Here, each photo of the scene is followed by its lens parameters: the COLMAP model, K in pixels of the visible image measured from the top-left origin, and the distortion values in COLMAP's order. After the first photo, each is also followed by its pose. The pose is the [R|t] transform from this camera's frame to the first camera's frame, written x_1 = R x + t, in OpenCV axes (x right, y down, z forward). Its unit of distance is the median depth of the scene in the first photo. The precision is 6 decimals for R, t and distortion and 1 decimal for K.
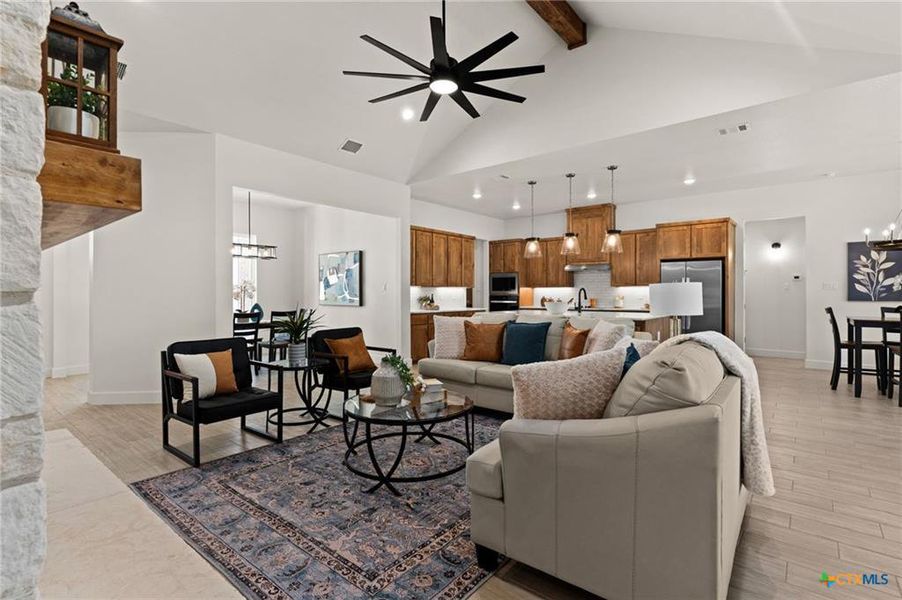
lens RADIAL K [[426.6, 0, 448.3], [0, 426.6, 293.5], [0, 0, 1]] dist [-0.002300, -0.000159]
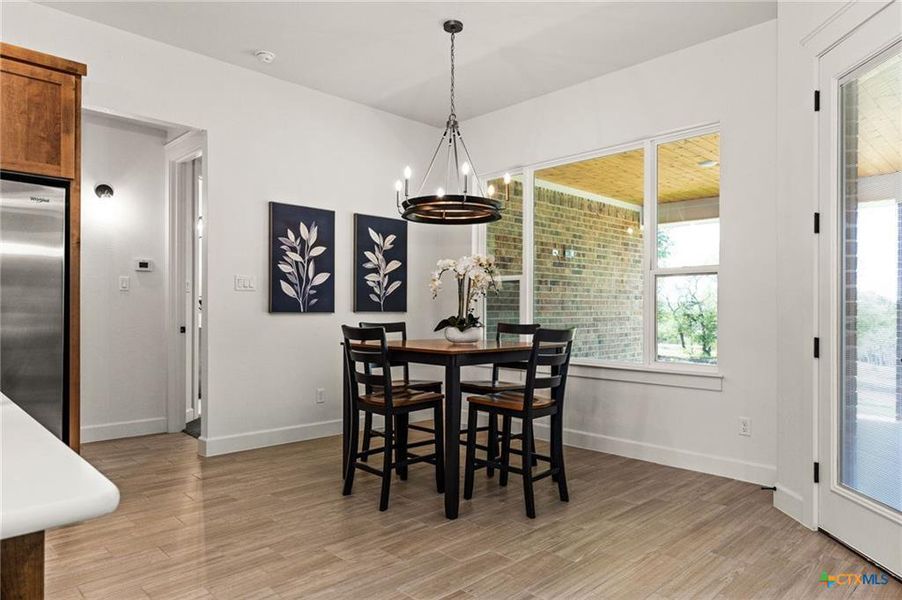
lens RADIAL K [[574.4, 0, 451.1], [0, 574.4, 310.3], [0, 0, 1]] dist [0.003746, 0.000096]
pose [[0.094994, -0.001422, 0.995477, 0.226098], [-0.002294, 0.999996, 0.001648, 0.011081], [-0.995475, -0.002440, 0.094990, 0.634123]]
